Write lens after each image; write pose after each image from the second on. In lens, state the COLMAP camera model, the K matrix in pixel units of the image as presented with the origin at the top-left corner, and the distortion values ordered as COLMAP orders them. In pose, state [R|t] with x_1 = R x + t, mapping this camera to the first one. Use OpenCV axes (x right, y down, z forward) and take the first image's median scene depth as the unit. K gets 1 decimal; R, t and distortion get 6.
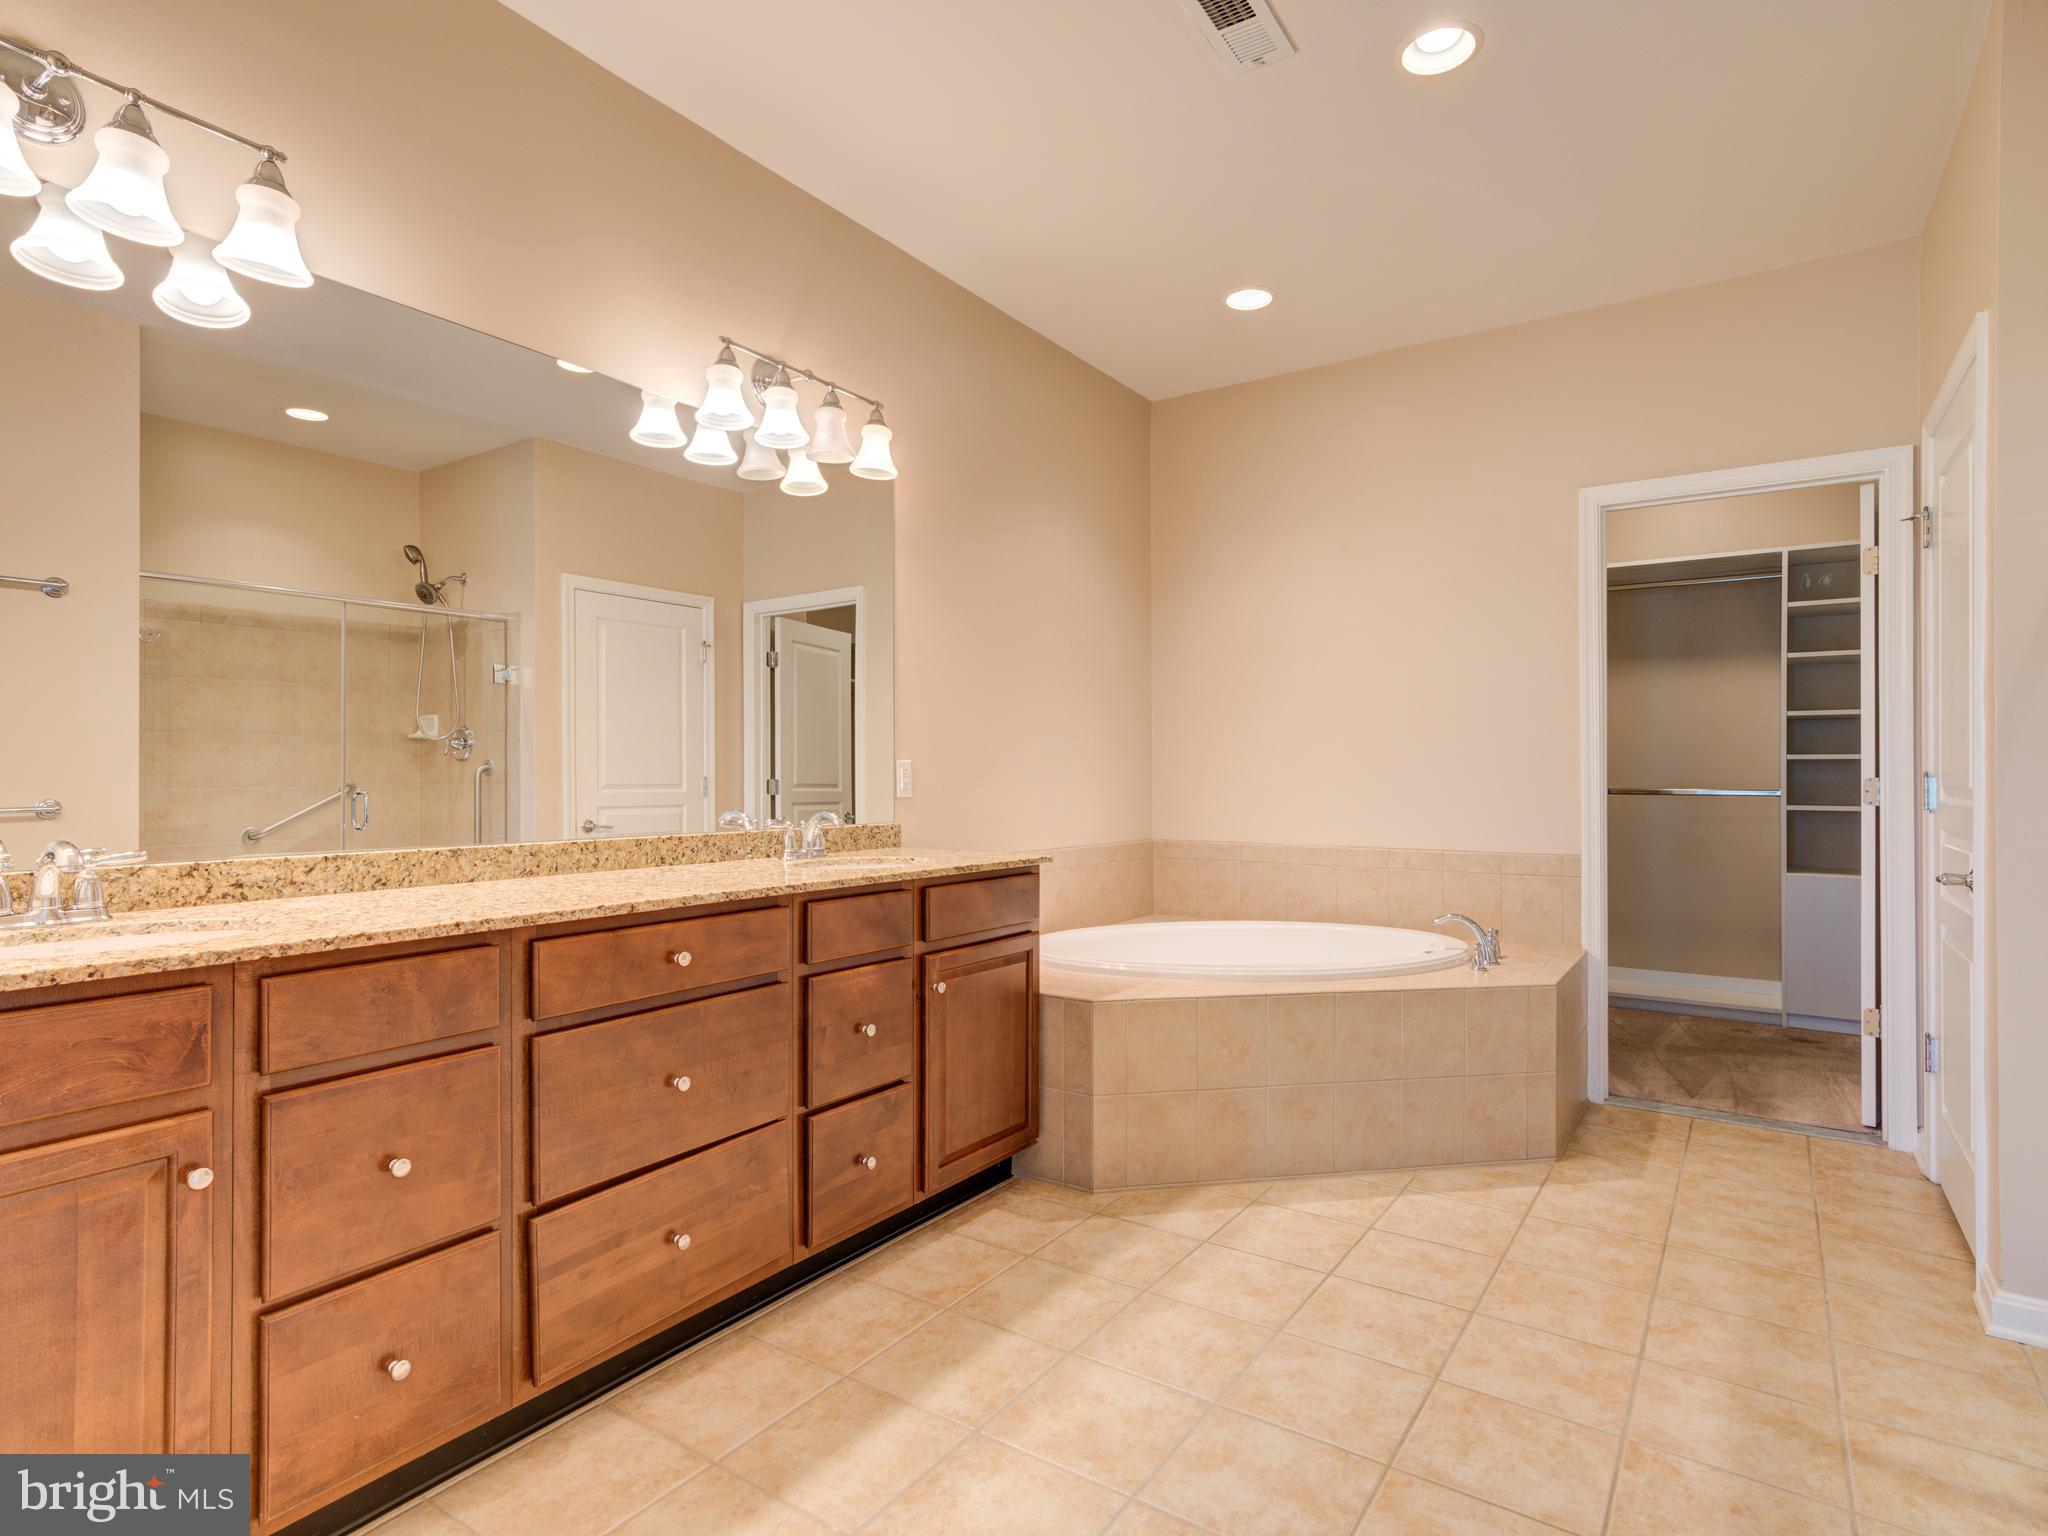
lens RADIAL K [[1084.0, 0, 1029.3], [0, 1084.0, 782.2], [0, 0, 1]] dist [0.005449, 0.003142]
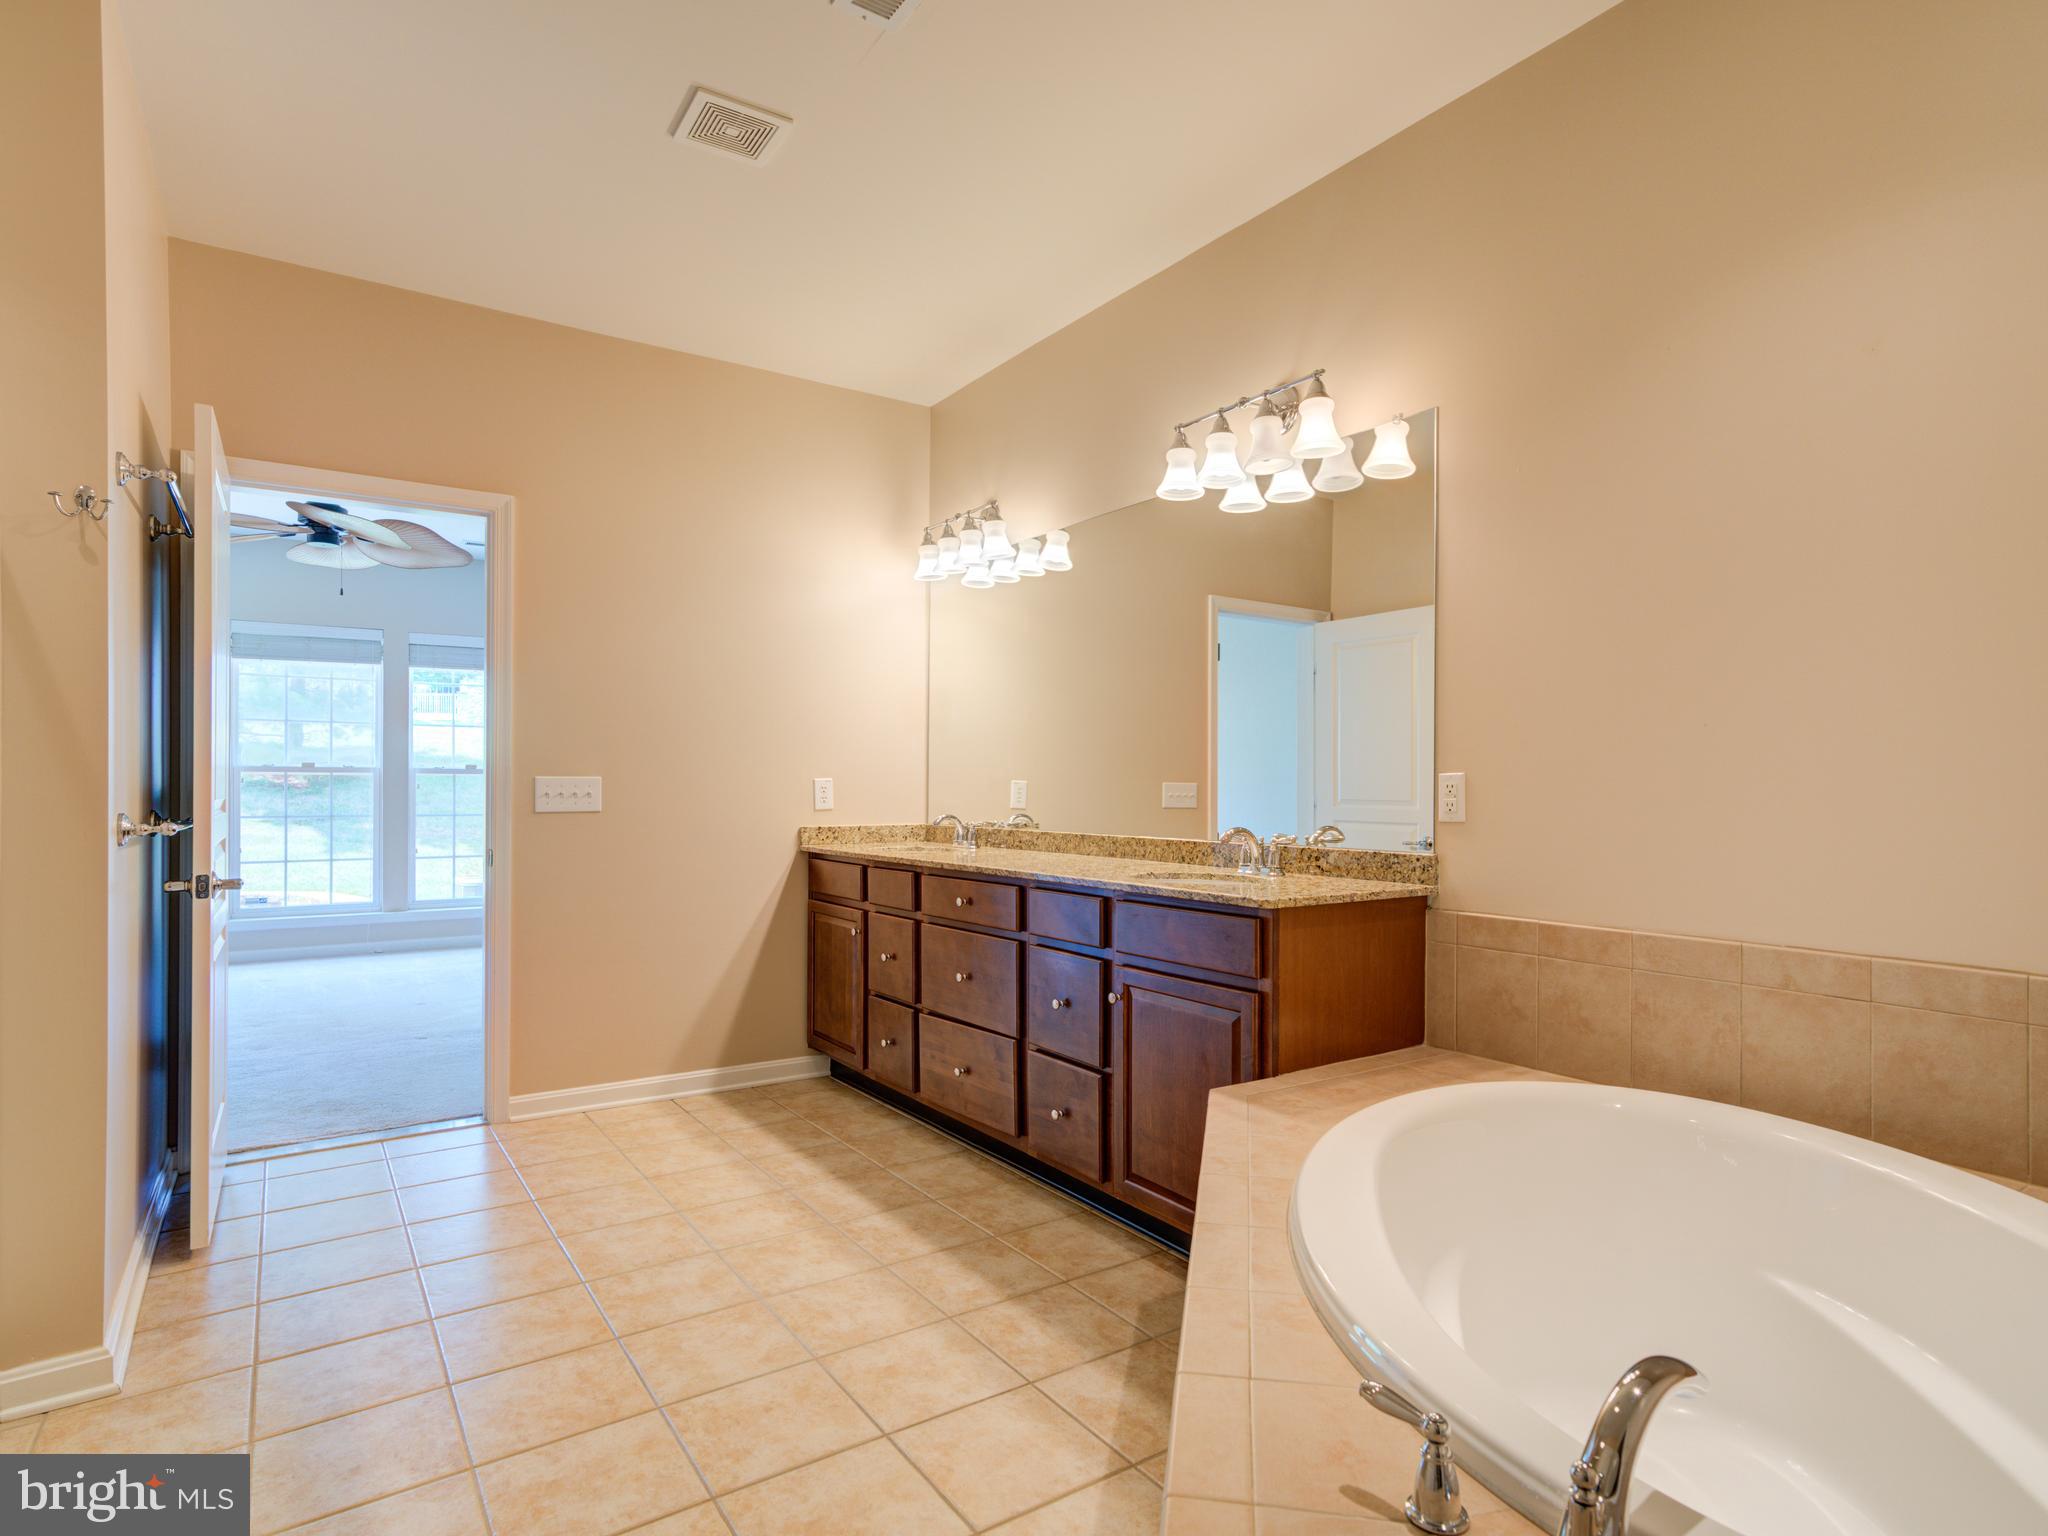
lens RADIAL K [[1084.0, 0, 1009.1], [0, 1084.0, 788.4], [0, 0, 1]] dist [0.005449, 0.003142]
pose [[-0.374692, -0.001503, -0.927148, 1.103461], [-0.007557, 0.999970, 0.001433, -0.011825], [0.927119, 0.007544, -0.374692, 1.568158]]
